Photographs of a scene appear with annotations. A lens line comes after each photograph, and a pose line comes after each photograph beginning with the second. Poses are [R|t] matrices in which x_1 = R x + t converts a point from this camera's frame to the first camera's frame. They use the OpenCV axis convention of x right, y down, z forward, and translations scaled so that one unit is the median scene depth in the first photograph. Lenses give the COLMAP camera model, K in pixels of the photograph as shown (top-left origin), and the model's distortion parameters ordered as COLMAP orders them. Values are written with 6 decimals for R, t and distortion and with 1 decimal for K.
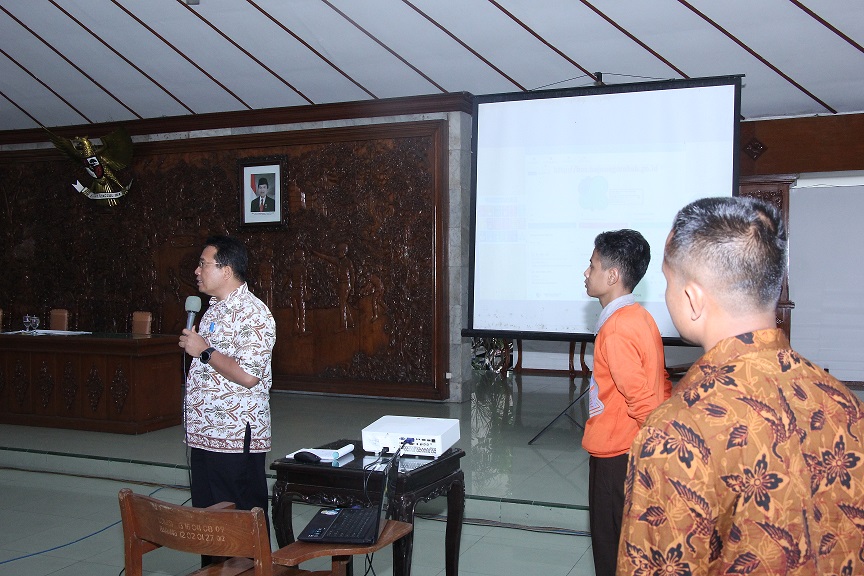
lens RADIAL K [[923.0, 0, 437.6], [0, 923.0, 290.7], [0, 0, 1]] dist [-0.042788, 0.000000]
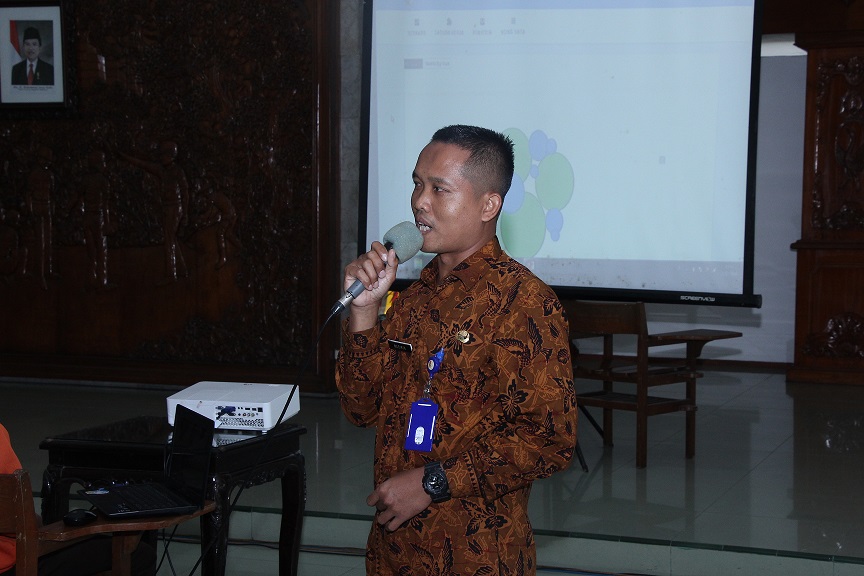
lens RADIAL K [[1732.0, 0, 433.8], [0, 1732.0, 288.0], [0, 0, 1]] dist [0.340305, 0.000000]
pose [[0.999436, 0.005000, 0.033208, 0.035795], [-0.006209, 0.999317, 0.036426, 0.003196], [-0.033003, -0.036612, 0.998784, -0.175714]]
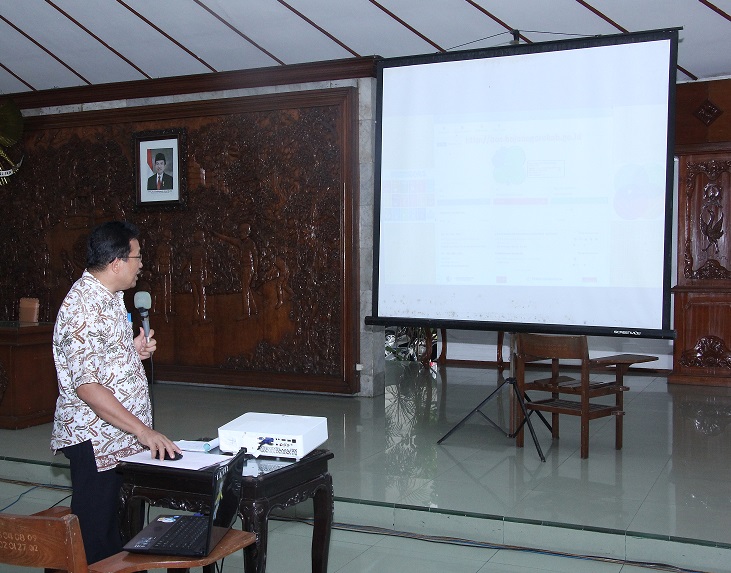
lens RADIAL K [[996.0, 0, 301.3], [0, 996.0, 291.7], [0, 0, 1]] dist [-0.007398, 0.000000]
pose [[0.996936, -0.001491, -0.078203, 0.031141], [0.002880, 0.999840, 0.017644, -0.000423], [0.078164, -0.017815, 0.996781, 0.011409]]
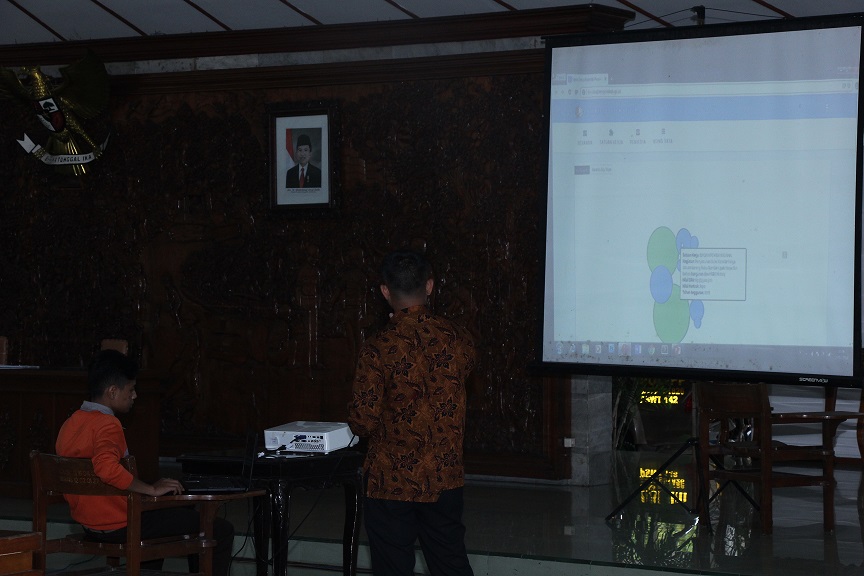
lens RADIAL K [[2567.8, 0, 441.6], [0, 2567.8, 306.4], [0, 0, 1]] dist [0.673732, 0.000000]
pose [[0.974597, 0.005346, -0.223901, 0.319344], [-0.007743, 0.999922, -0.009828, 0.014538], [0.223831, 0.011312, 0.974562, -0.758651]]
